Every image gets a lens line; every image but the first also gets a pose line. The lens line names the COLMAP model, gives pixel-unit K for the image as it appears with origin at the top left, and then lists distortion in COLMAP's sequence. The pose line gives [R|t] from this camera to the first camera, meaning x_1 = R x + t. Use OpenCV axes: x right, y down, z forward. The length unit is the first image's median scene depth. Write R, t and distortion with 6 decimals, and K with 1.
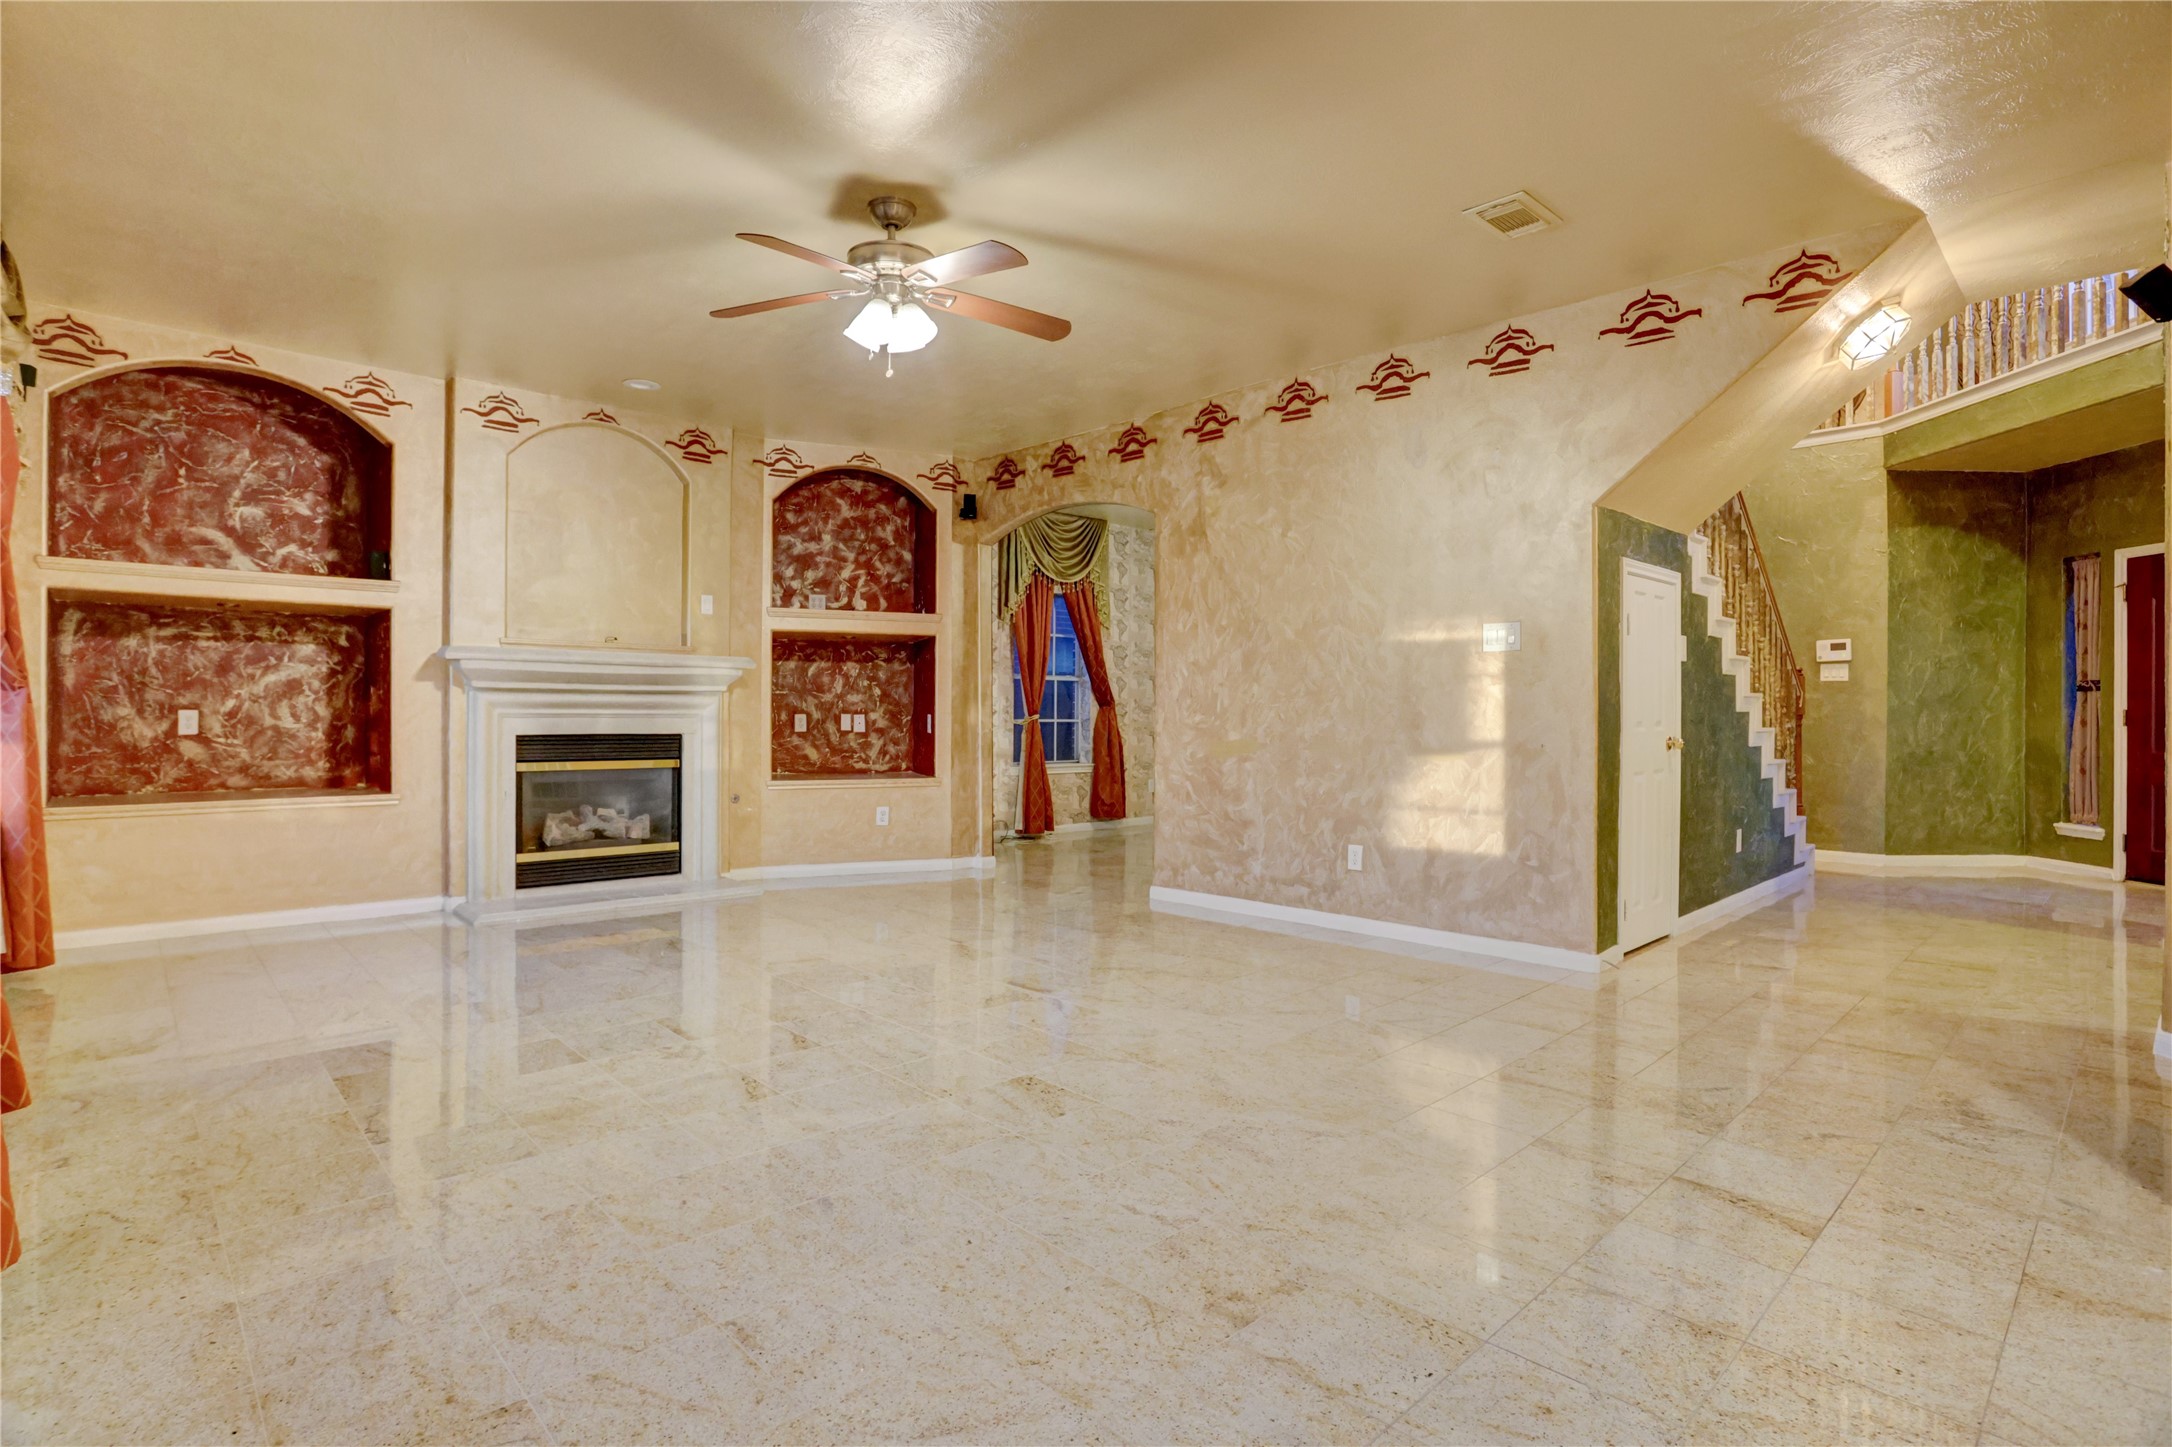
lens RADIAL K [[1096.2, 0, 1083.7], [0, 1096.2, 711.8], [0, 0, 1]] dist [-0.041211, 0.025923]
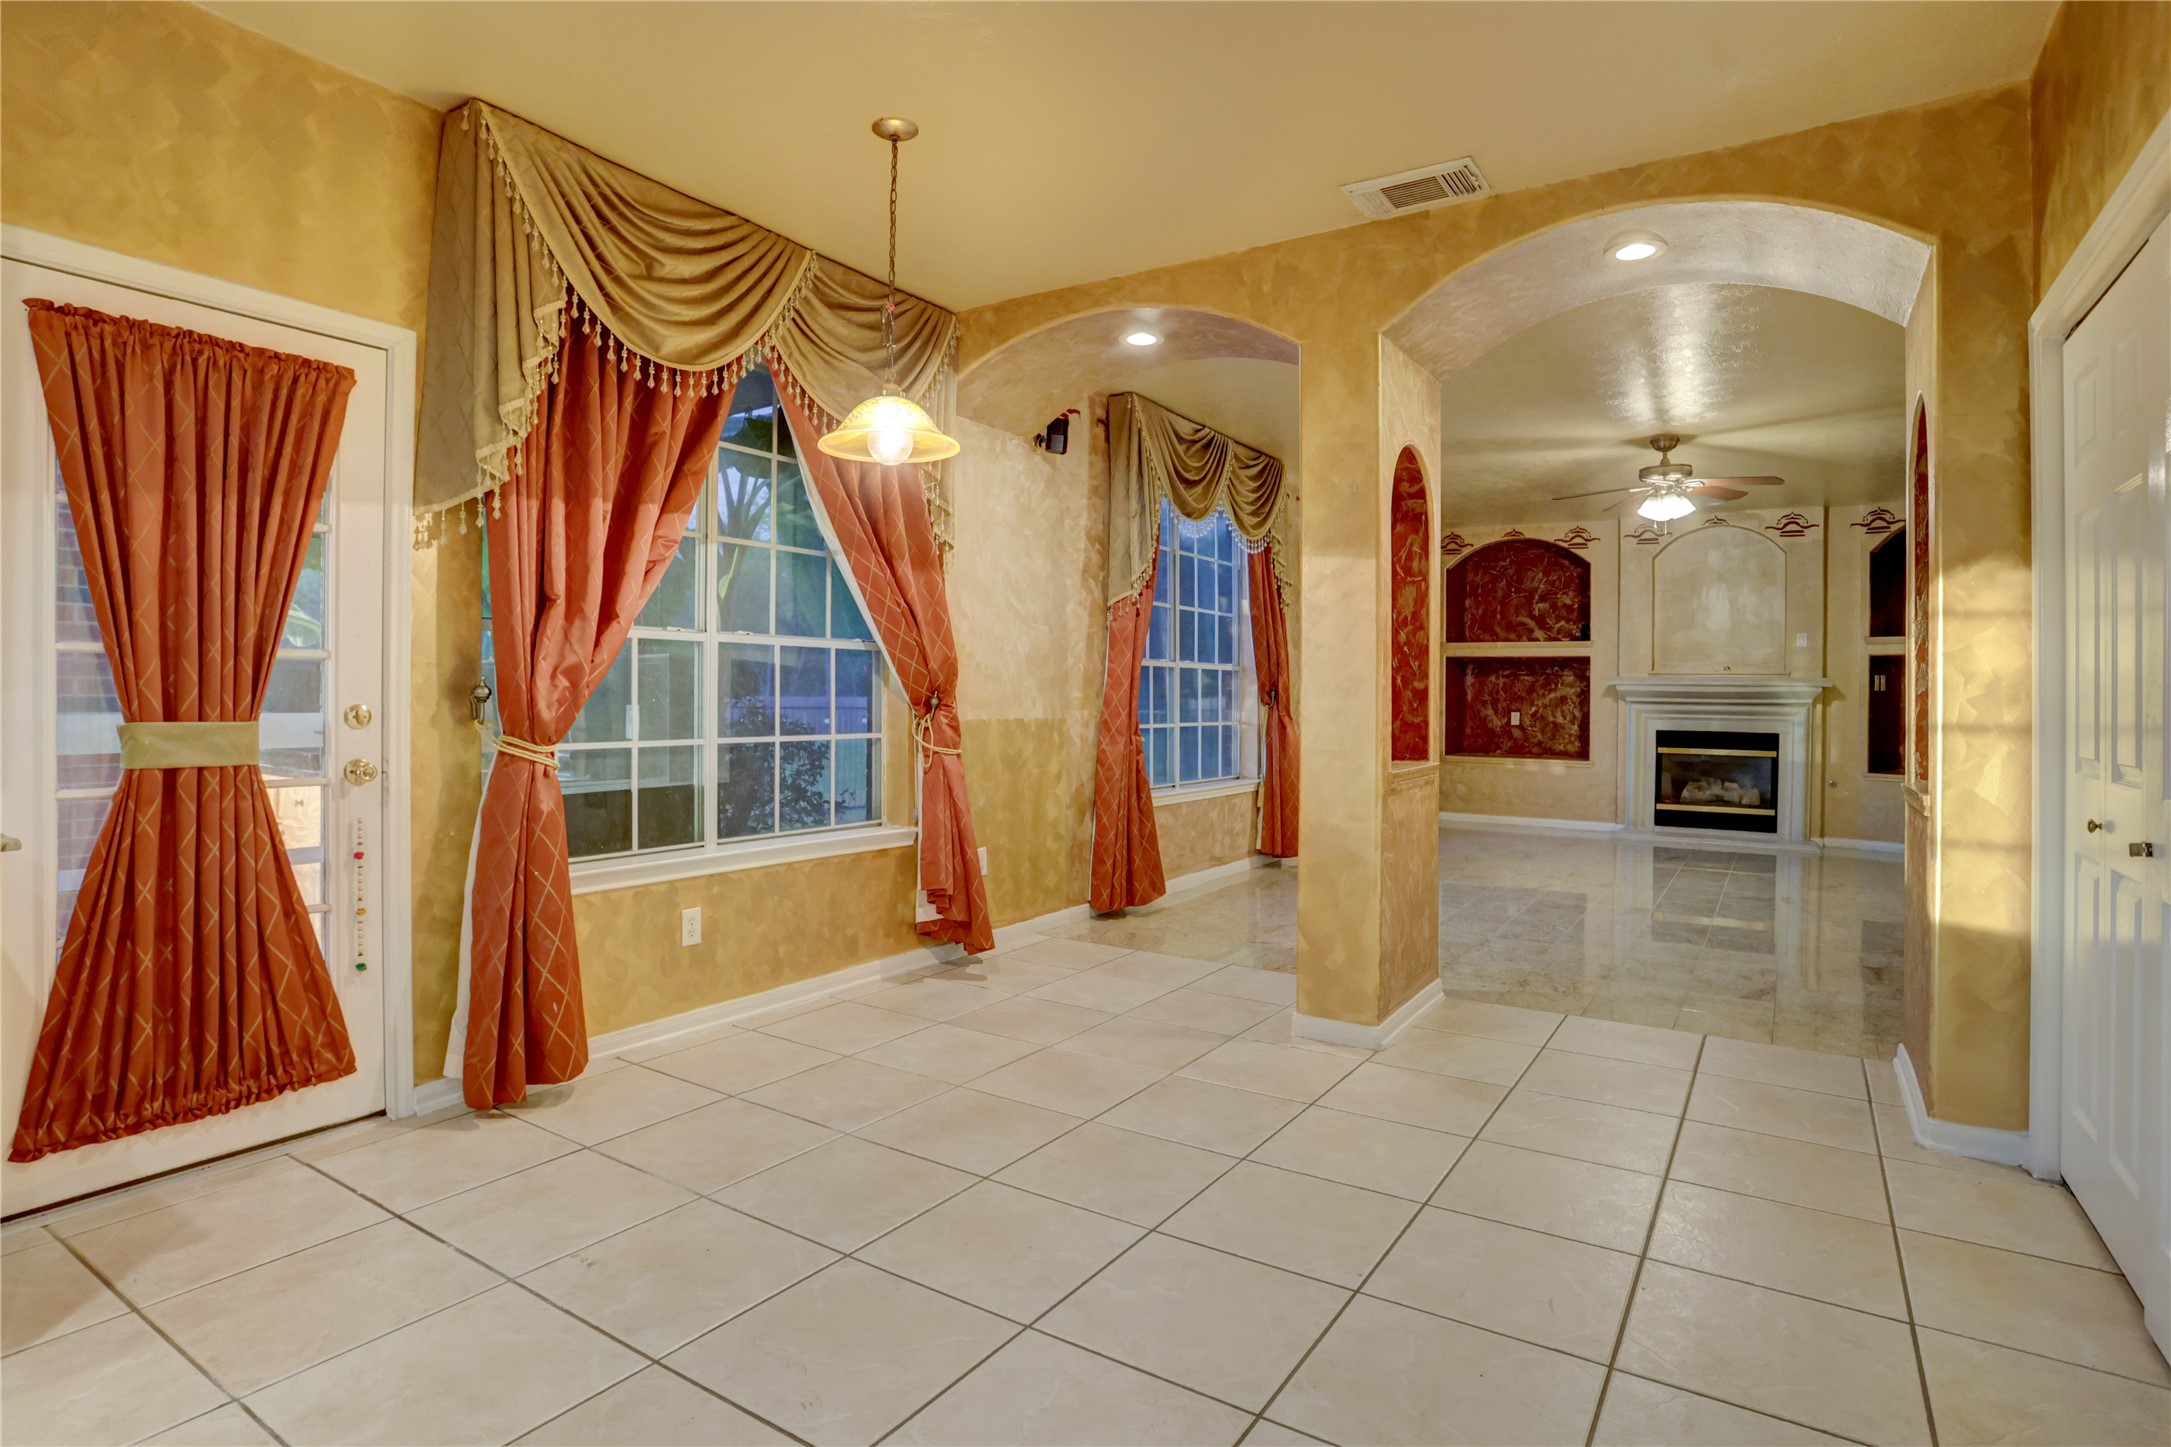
lens RADIAL K [[1164.3, 0, 1088.6], [0, 1164.3, 690.3], [0, 0, 1]] dist [0.000332, -0.000113]
pose [[0.278323, -0.006068, -0.960468, 0.913124], [-0.011210, 0.999891, -0.009566, -0.011837], [0.960422, 0.013429, 0.278225, -0.298953]]
